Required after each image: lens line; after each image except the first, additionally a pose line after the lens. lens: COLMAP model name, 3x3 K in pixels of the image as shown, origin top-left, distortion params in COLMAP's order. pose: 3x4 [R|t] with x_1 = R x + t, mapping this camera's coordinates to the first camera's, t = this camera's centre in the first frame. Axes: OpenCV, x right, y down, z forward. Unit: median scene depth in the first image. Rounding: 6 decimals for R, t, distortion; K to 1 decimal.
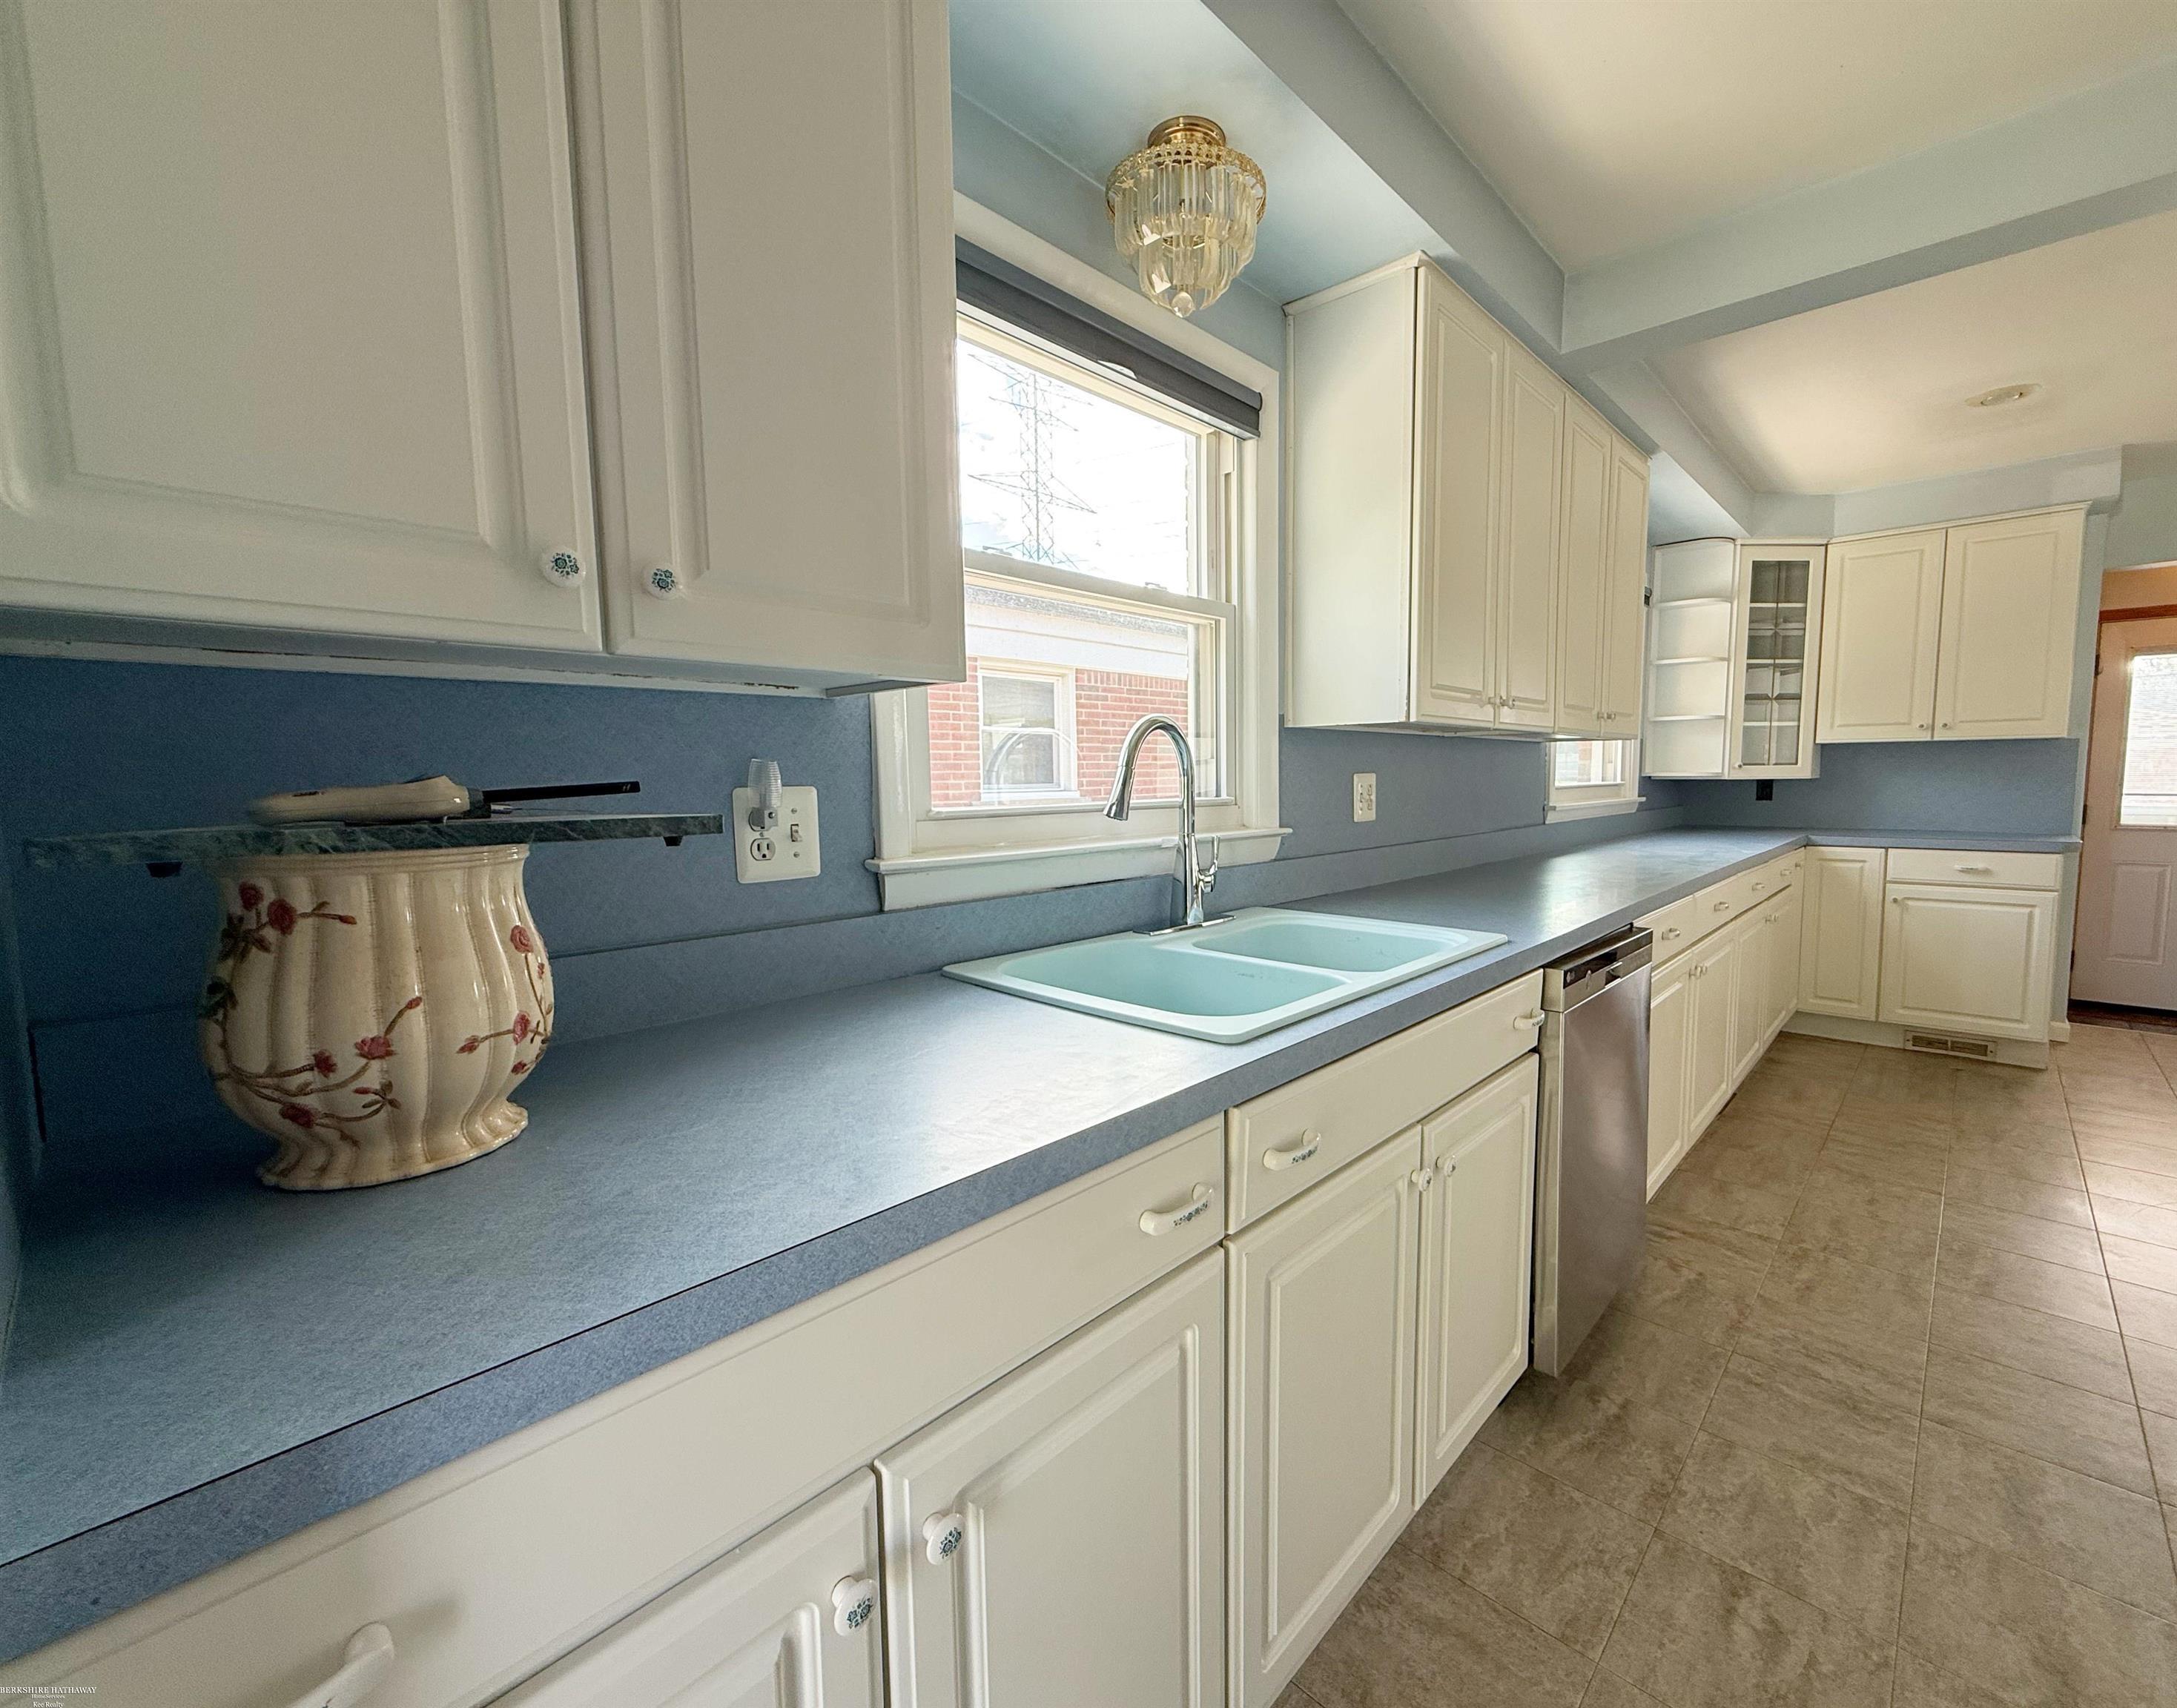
lens RADIAL K [[916.4, 0, 1143.4], [0, 916.4, 859.0], [0, 0, 1]] dist [0.002237, 0.000039]
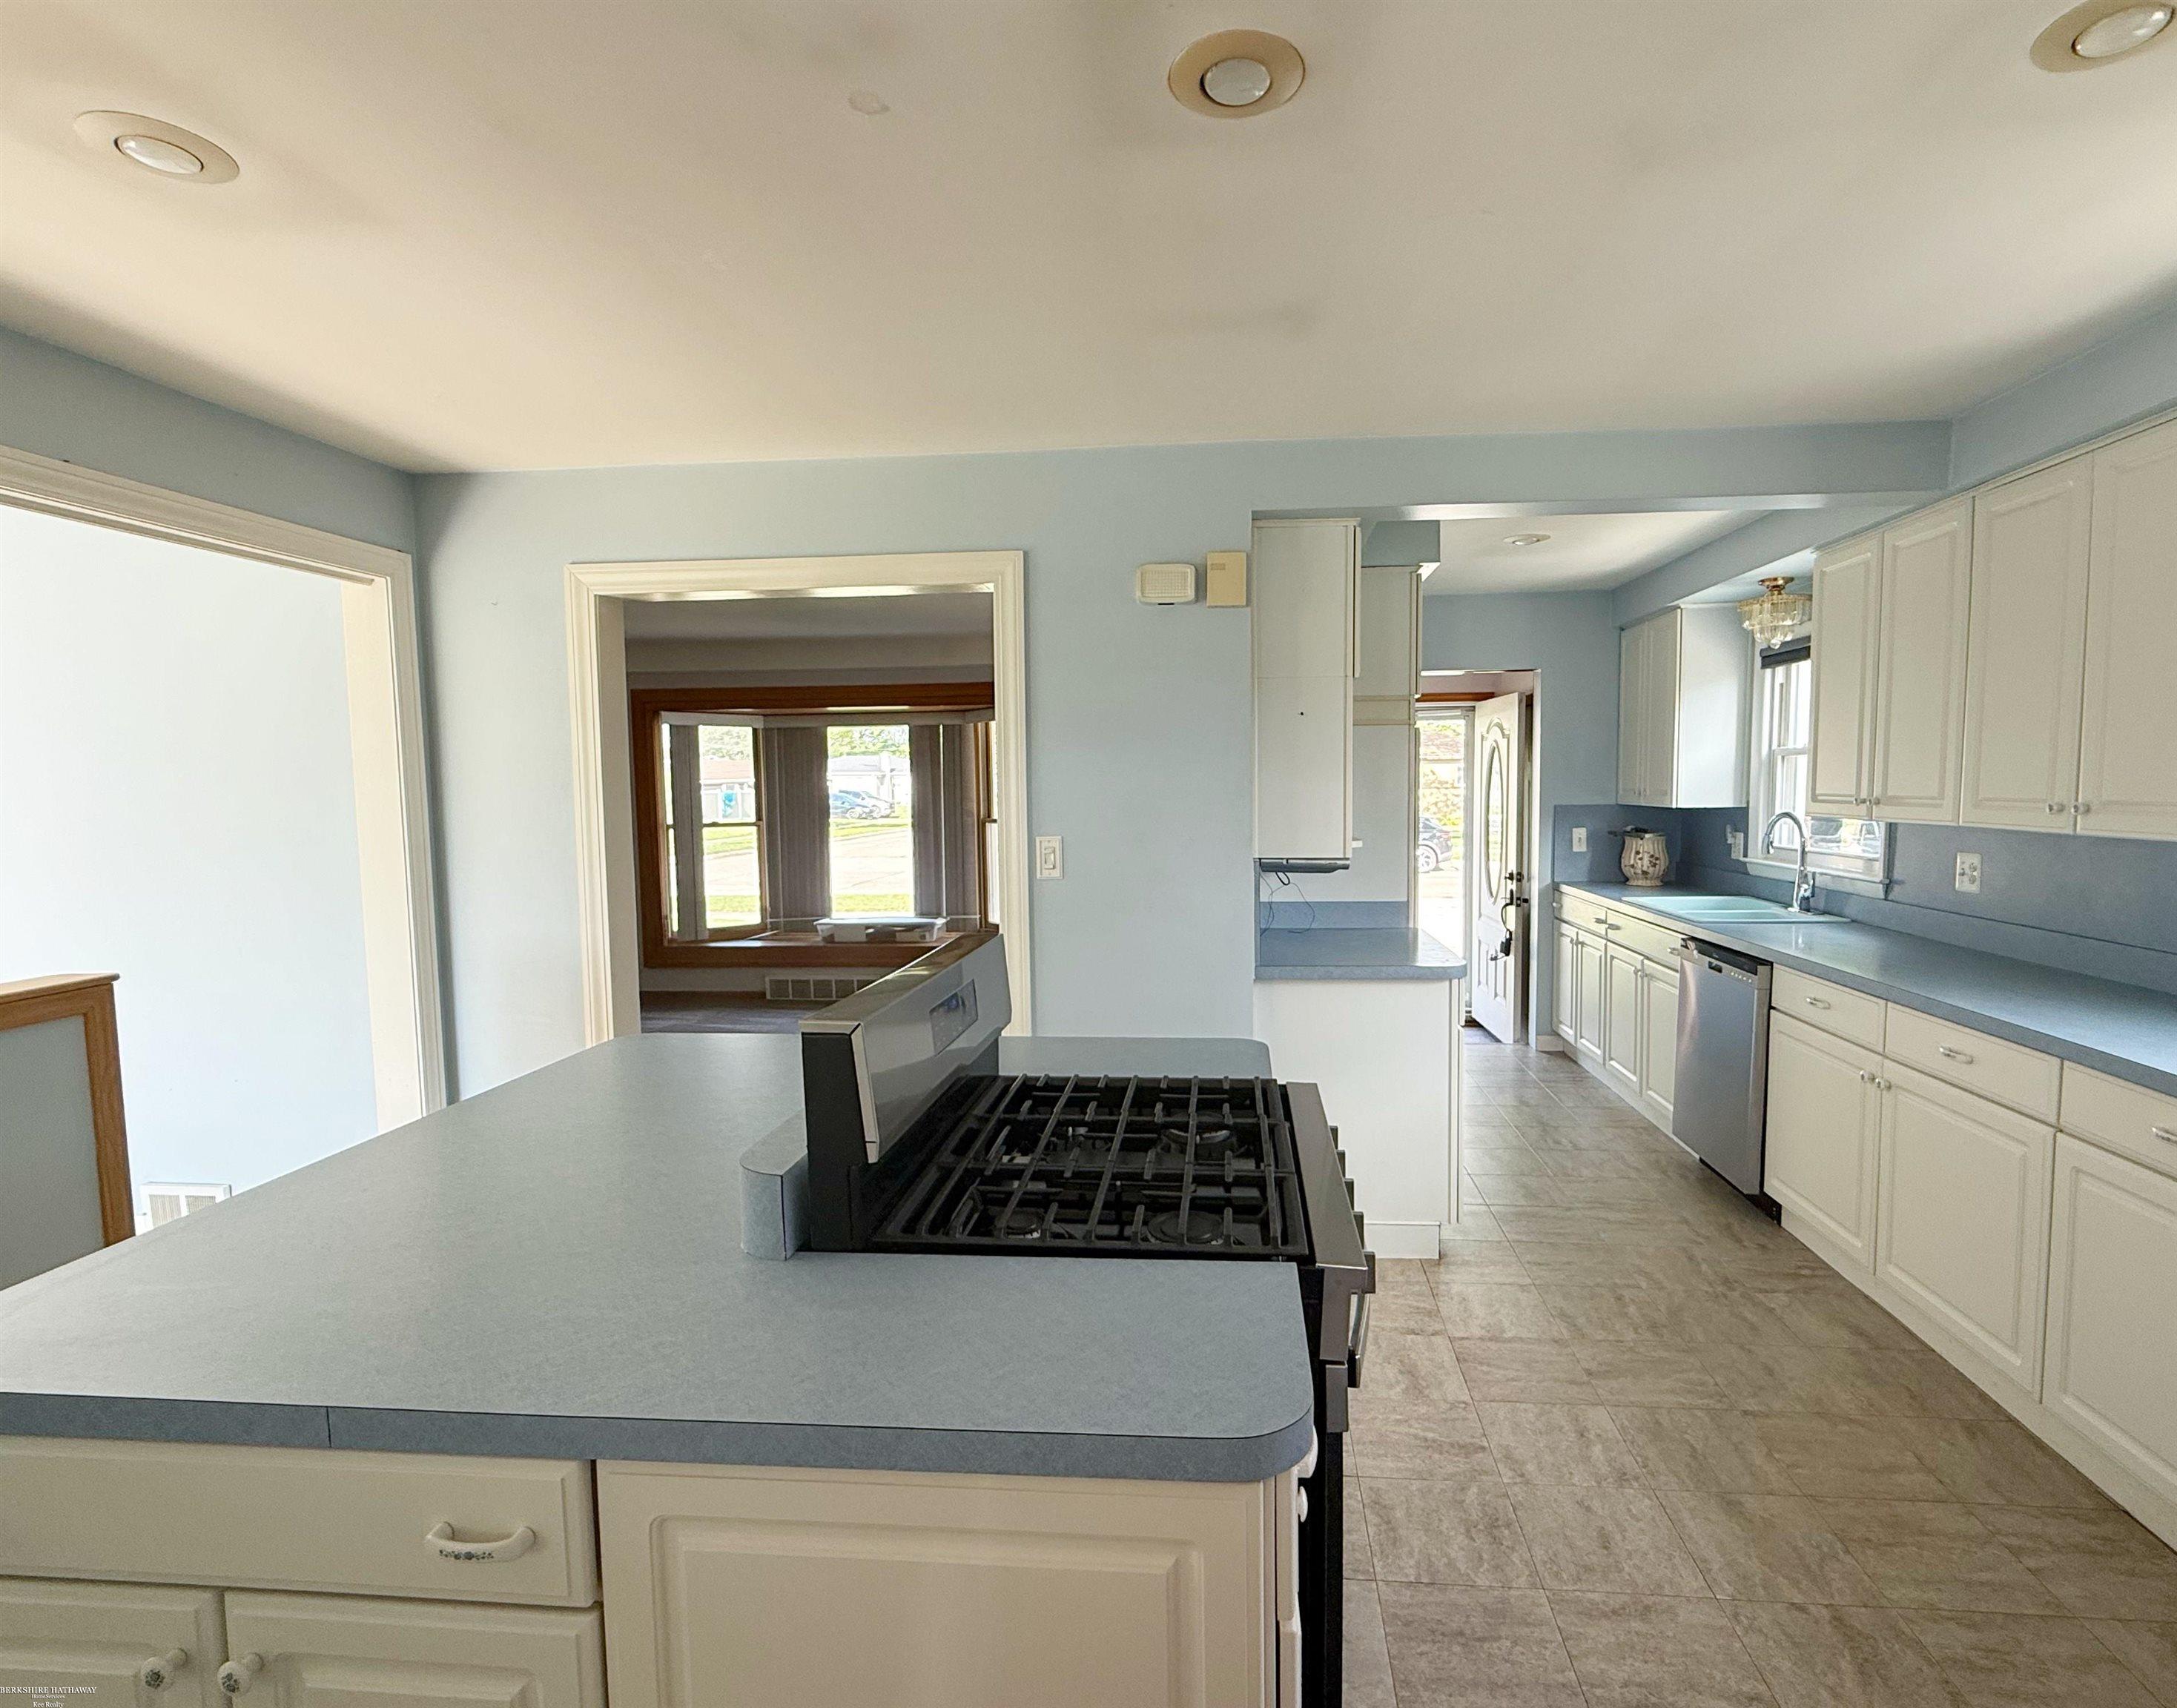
lens RADIAL K [[1090.9, 0, 1141.5], [0, 1090.9, 860.9], [0, 0, 1]] dist [0.000240, -0.000300]
pose [[-0.793987, 0.060085, -0.604958, 2.066751], [-0.039329, 0.987943, 0.149742, -0.266969], [0.606661, 0.142685, -0.782050, 1.525657]]
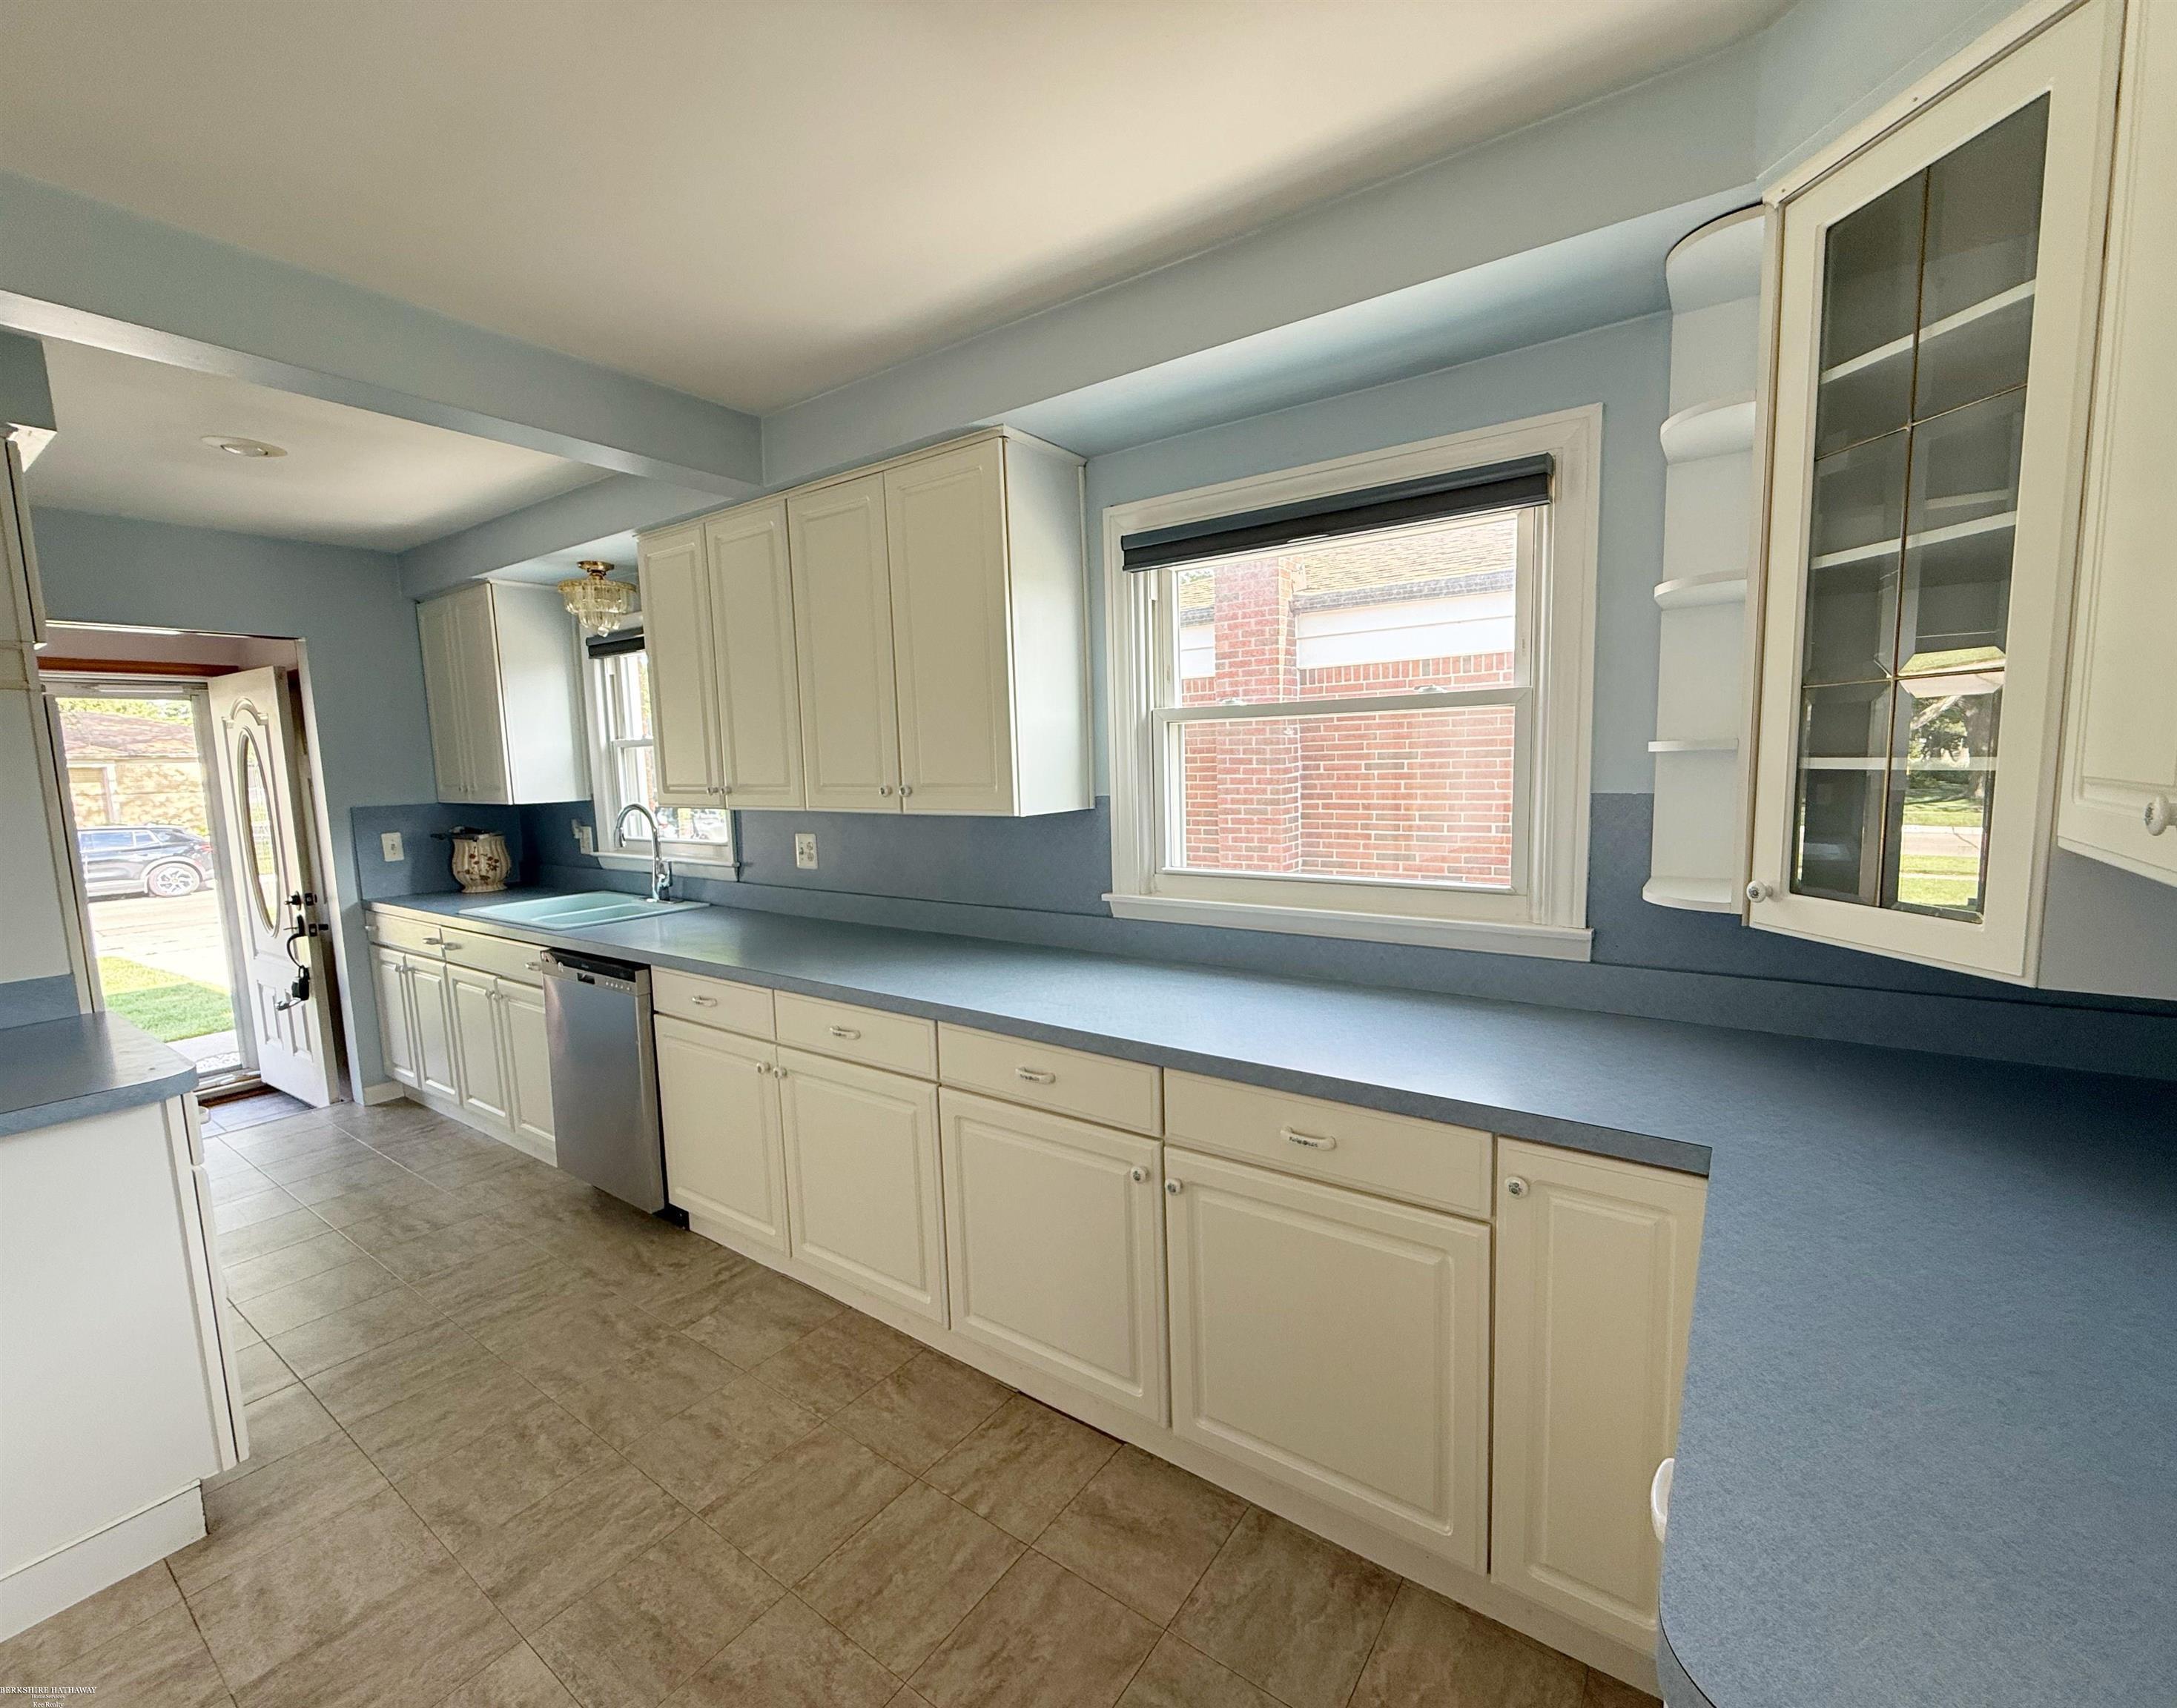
lens RADIAL K [[916.4, 0, 1143.4], [0, 916.4, 859.0], [0, 0, 1]] dist [0.002237, 0.000039]
pose [[0.145926, 0.115043, -0.982584, 1.722741], [-0.066766, 0.992096, 0.106241, -0.243897], [0.987040, 0.050099, 0.152453, 1.341616]]
